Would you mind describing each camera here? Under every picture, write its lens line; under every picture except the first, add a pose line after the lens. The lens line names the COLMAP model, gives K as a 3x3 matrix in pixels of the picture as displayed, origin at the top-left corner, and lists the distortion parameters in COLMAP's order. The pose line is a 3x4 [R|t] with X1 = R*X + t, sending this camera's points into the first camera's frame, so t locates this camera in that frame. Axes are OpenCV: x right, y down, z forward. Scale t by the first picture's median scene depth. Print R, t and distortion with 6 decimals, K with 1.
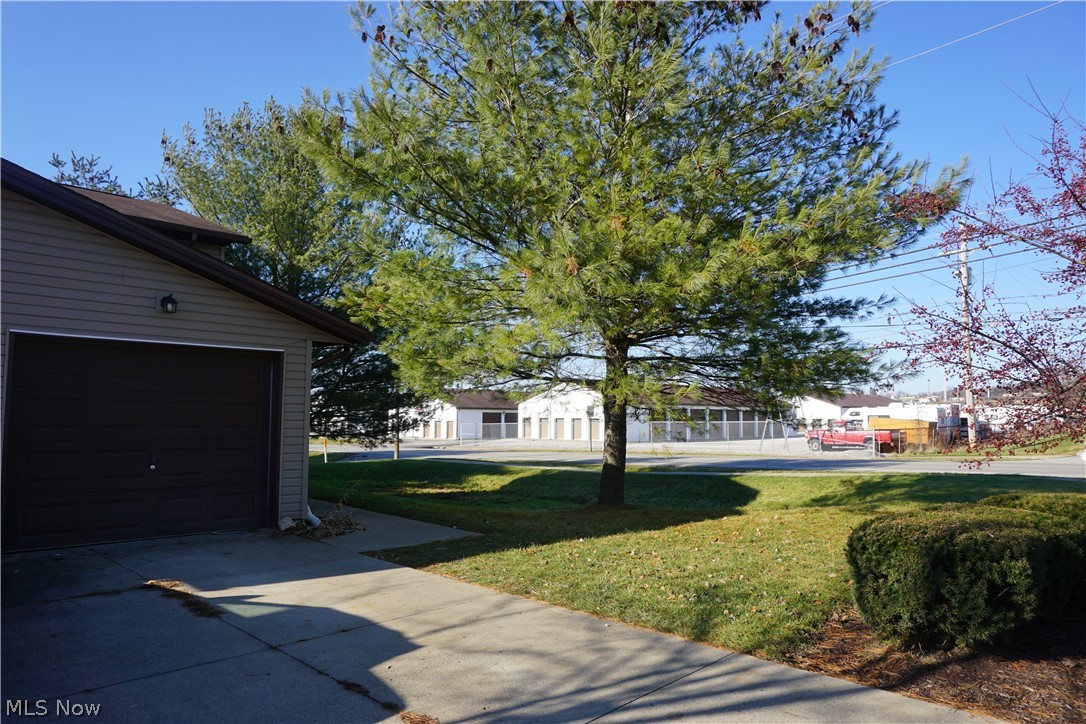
lens RADIAL K [[728.9, 0, 543.0], [0, 728.9, 362.0], [0, 0, 1]] dist [-0.000029, 0.000447]
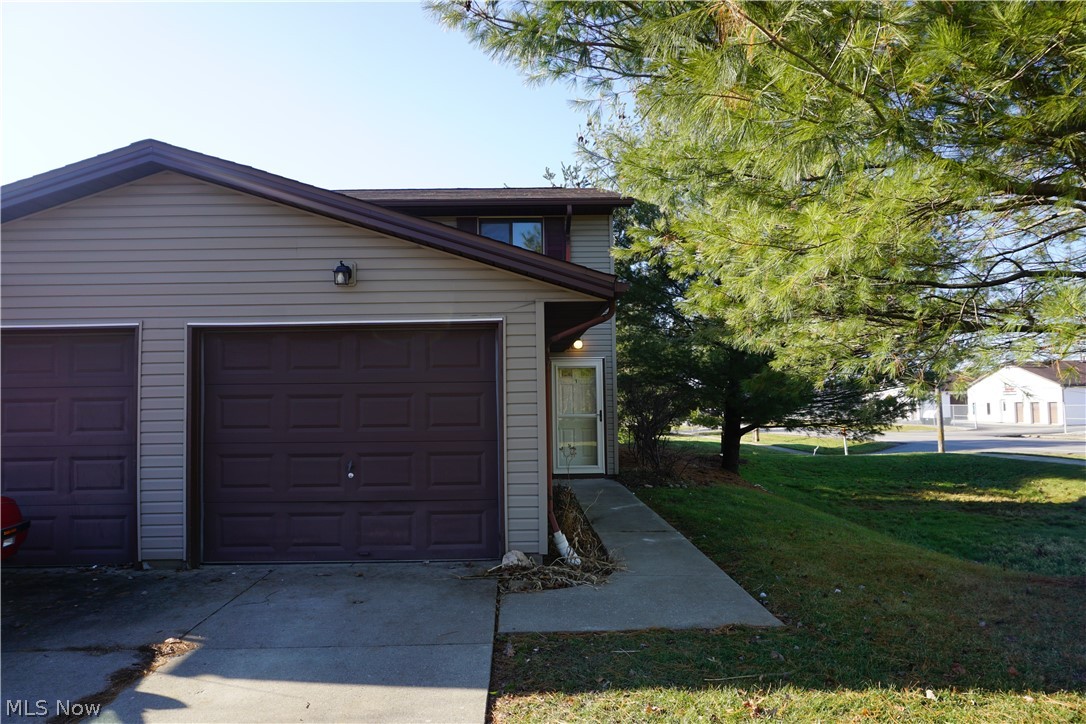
lens RADIAL K [[741.4, 0, 543.0], [0, 741.4, 362.0], [0, 0, 1]] dist [-0.005287, 0.001493]
pose [[0.727012, -0.062983, -0.683730, 0.064967], [0.077215, 0.996967, -0.009734, 0.013558], [0.682269, -0.045717, 0.729670, 0.174892]]
